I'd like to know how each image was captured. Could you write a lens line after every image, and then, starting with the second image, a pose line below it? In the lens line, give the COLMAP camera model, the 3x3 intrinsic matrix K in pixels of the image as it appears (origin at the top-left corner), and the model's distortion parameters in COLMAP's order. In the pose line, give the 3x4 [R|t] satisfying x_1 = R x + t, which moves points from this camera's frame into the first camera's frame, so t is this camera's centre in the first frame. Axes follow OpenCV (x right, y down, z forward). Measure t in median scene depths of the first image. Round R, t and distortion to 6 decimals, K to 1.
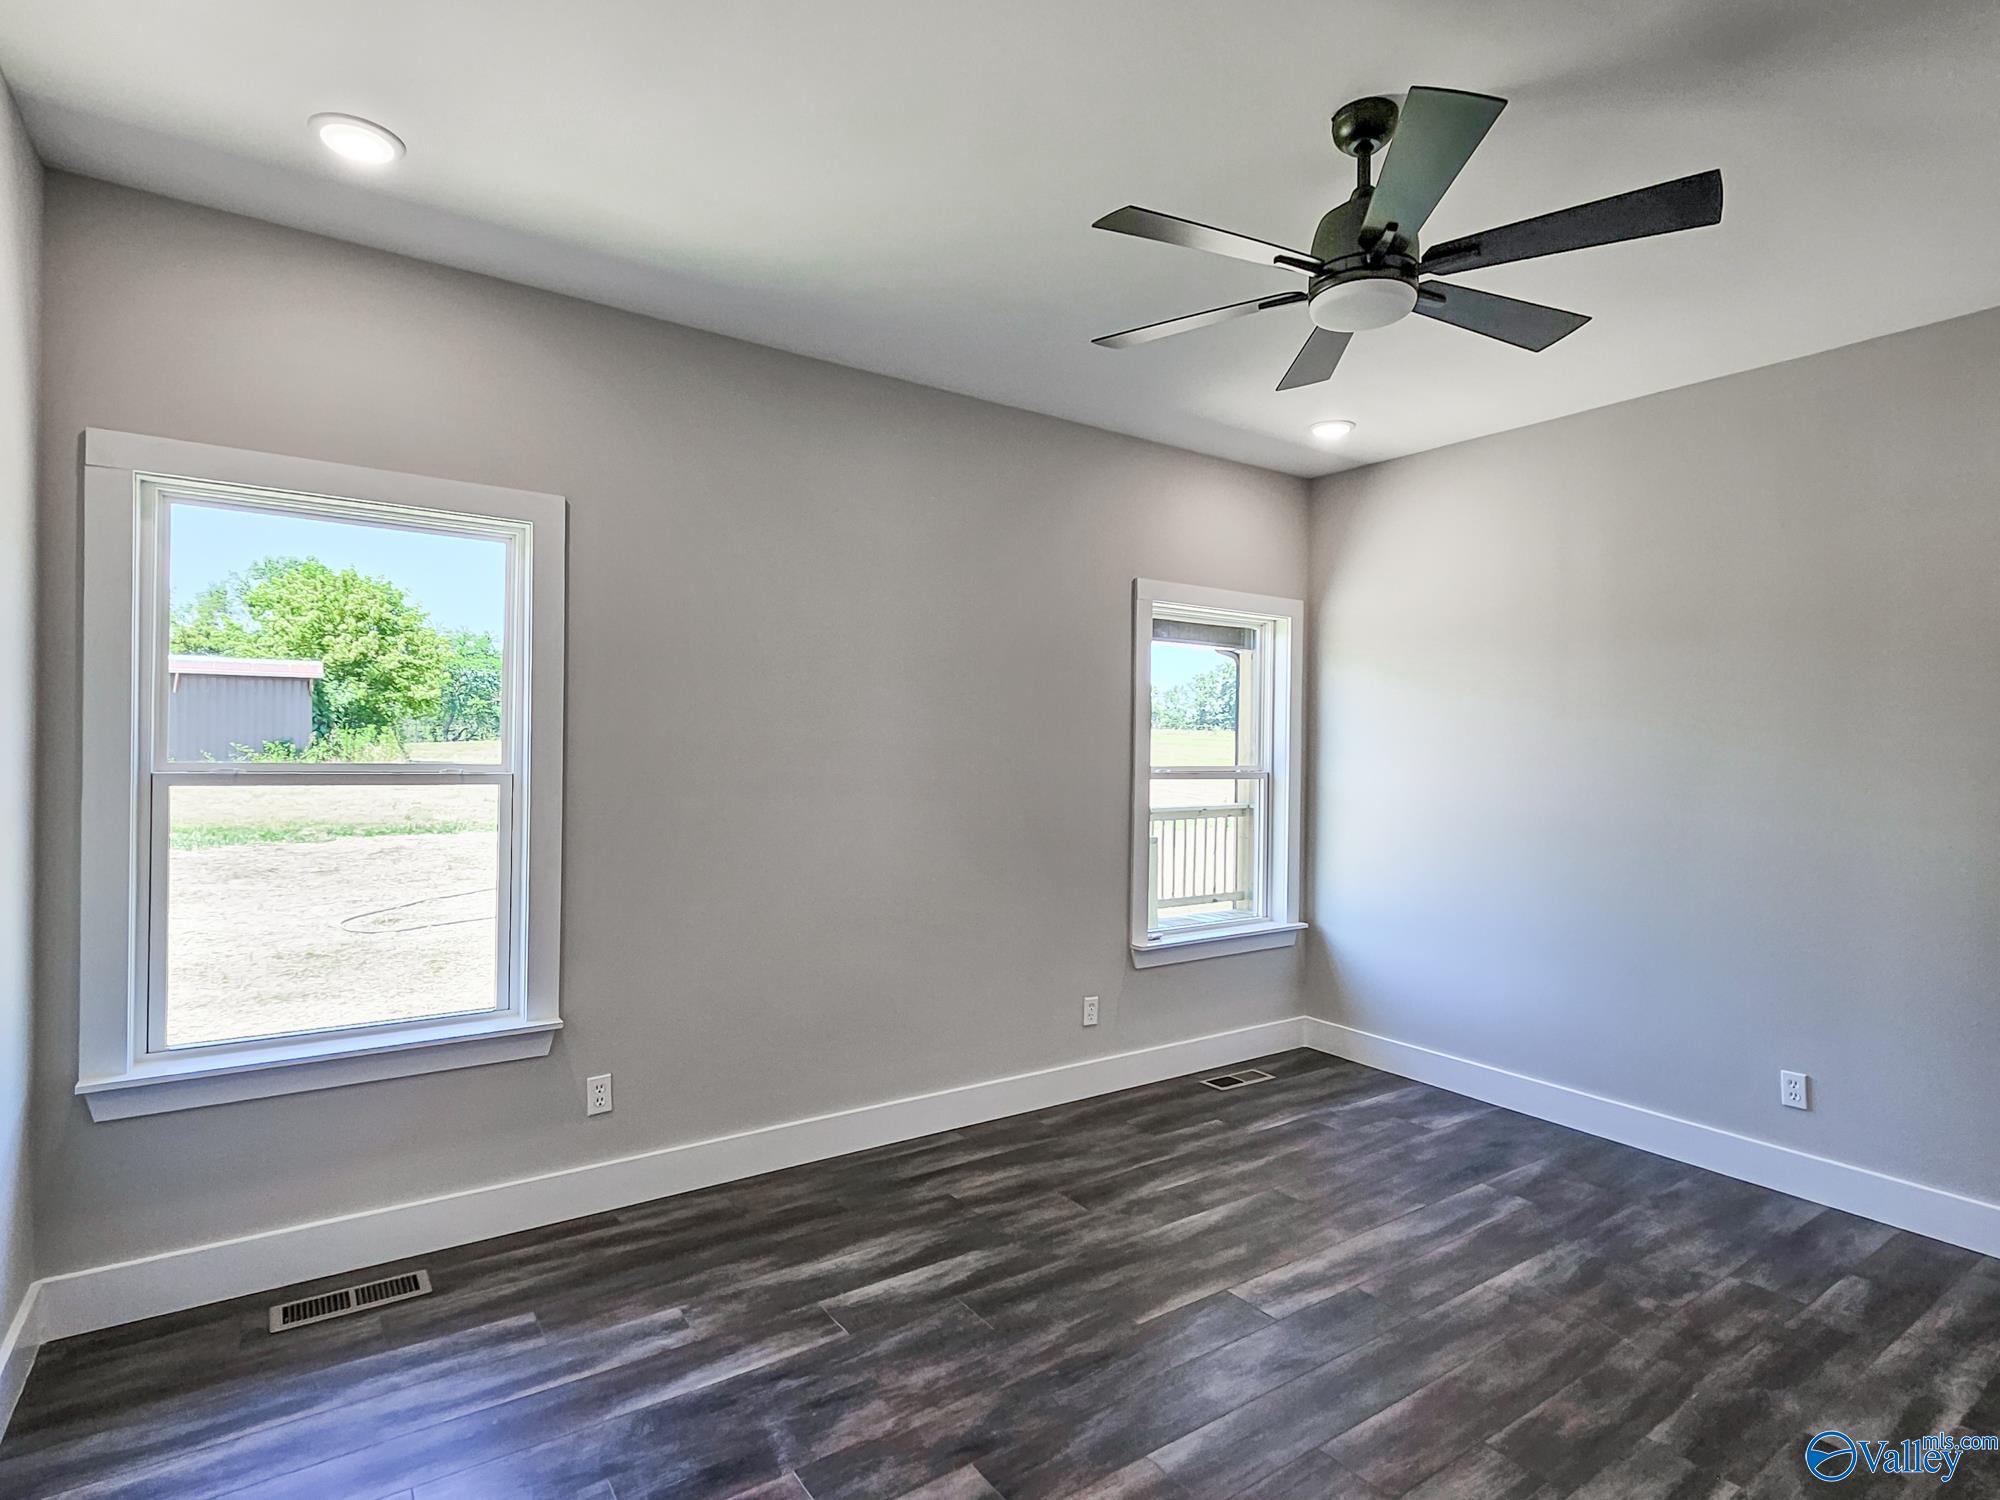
lens RADIAL K [[1029.4, 0, 1003.0], [0, 1029.4, 754.0], [0, 0, 1]] dist [0.001321, -0.000374]
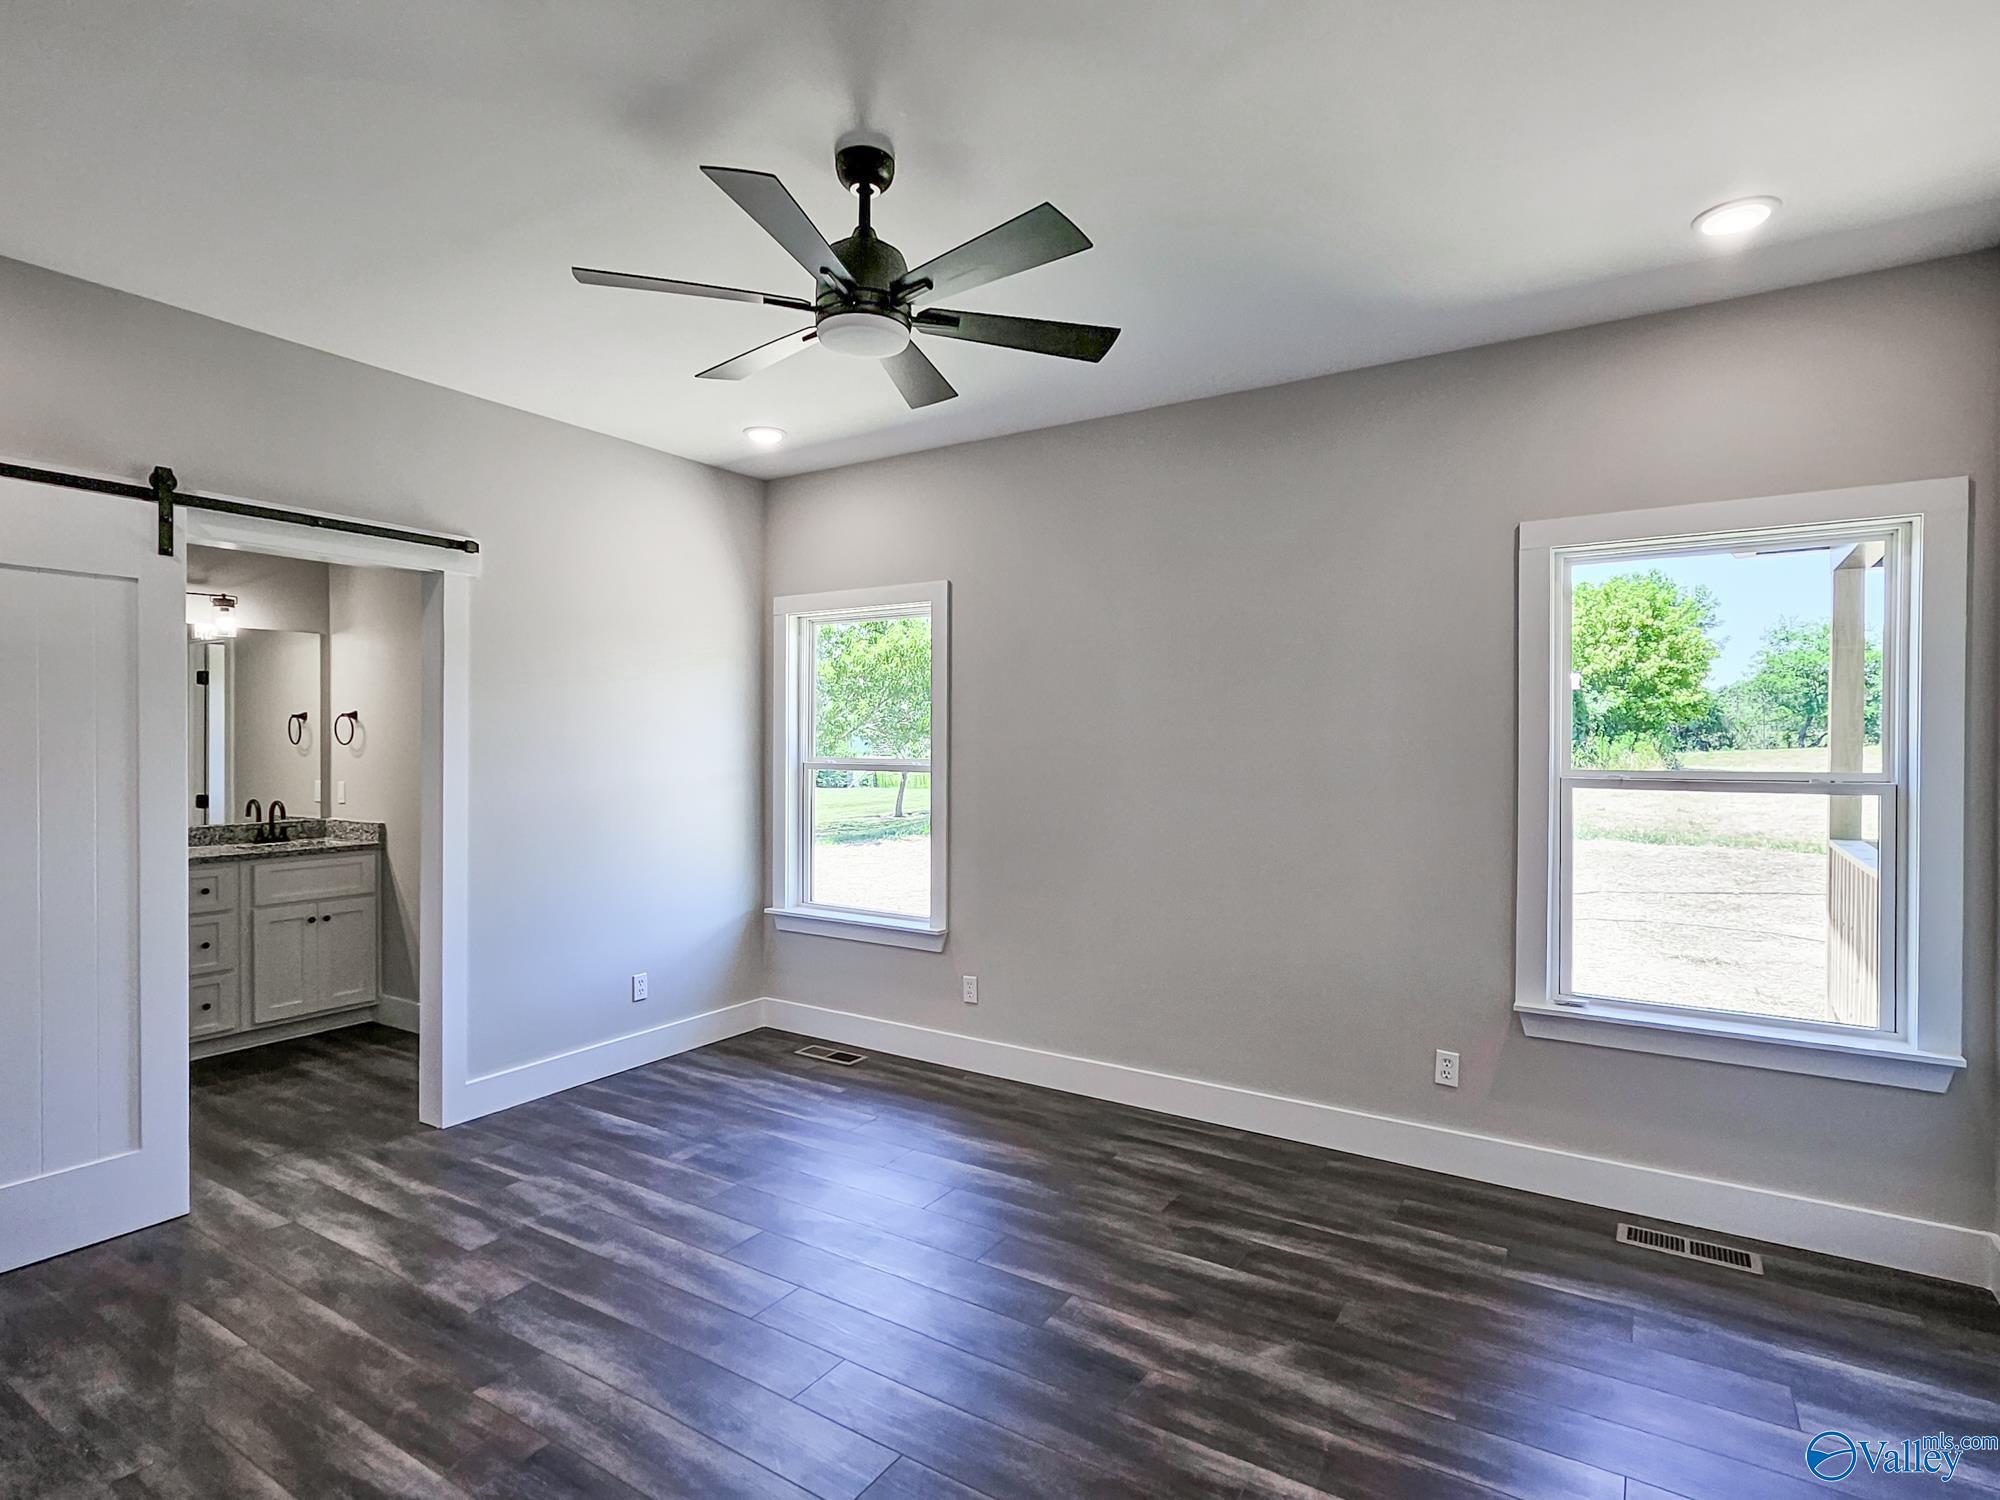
lens RADIAL K [[1026.6, 0, 997.8], [0, 1026.6, 748.4], [0, 0, 1]] dist [0.003286, -0.001137]
pose [[0.380321, -0.007712, -0.924822, 0.710214], [-0.004199, 0.999941, -0.010065, 0.005114], [0.924845, 0.007711, 0.380266, 0.358488]]
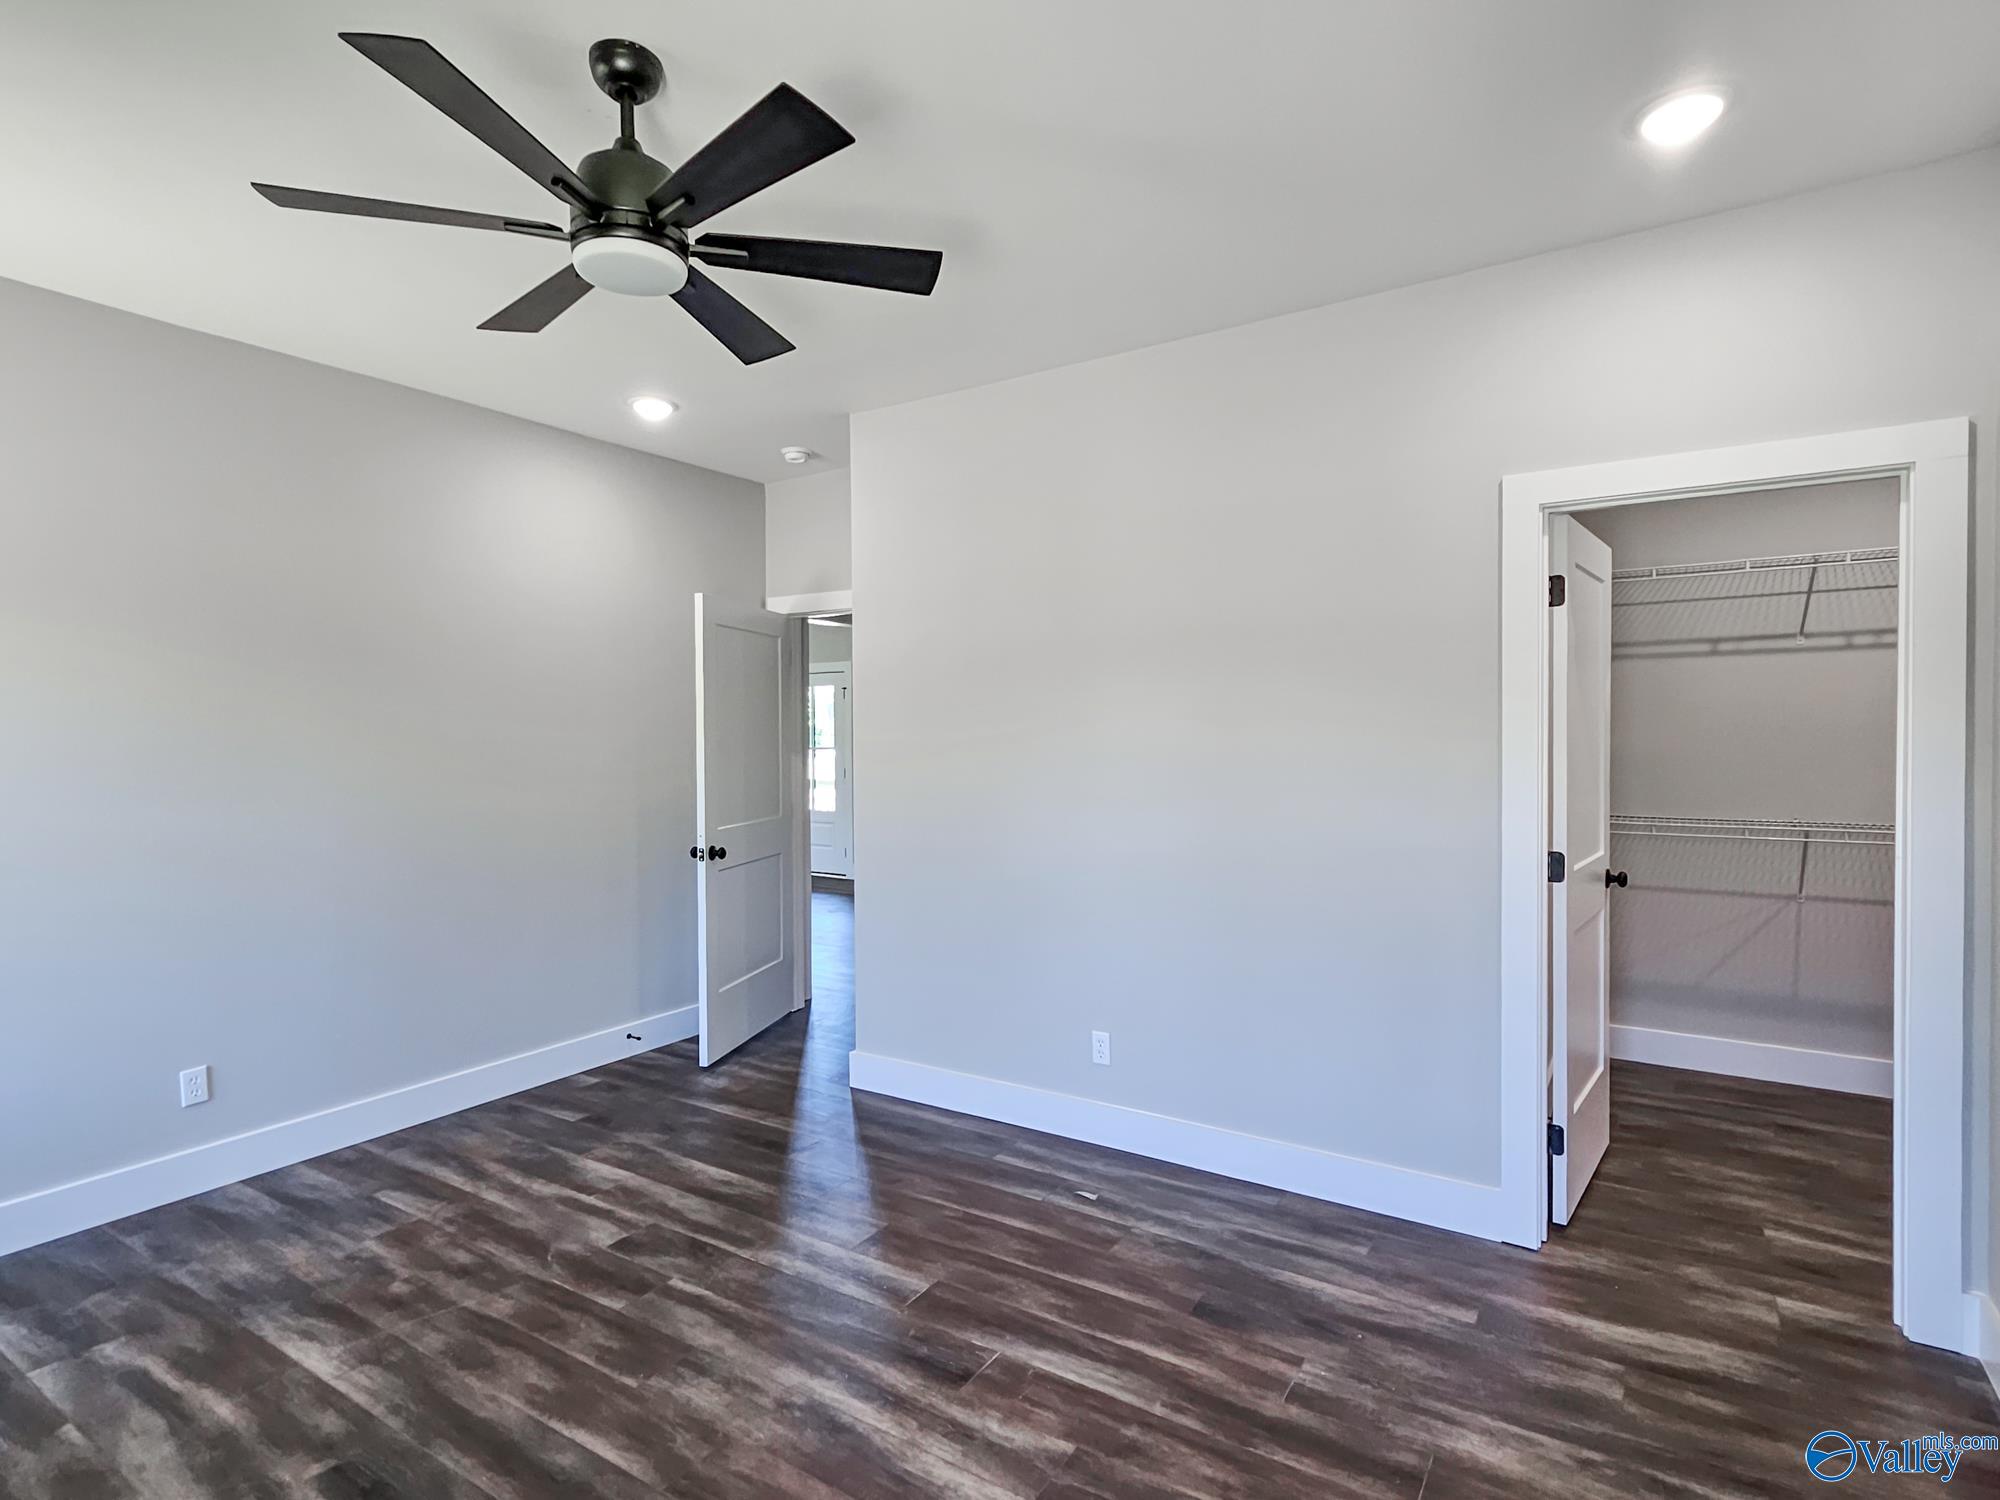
lens RADIAL K [[1026.6, 0, 997.8], [0, 1026.6, 748.4], [0, 0, 1]] dist [0.003286, -0.001137]
pose [[-0.383085, -0.024307, 0.923393, -0.336256], [0.001846, 0.999632, 0.027079, -0.016204], [-0.923711, 0.012078, -0.382899, 0.533768]]
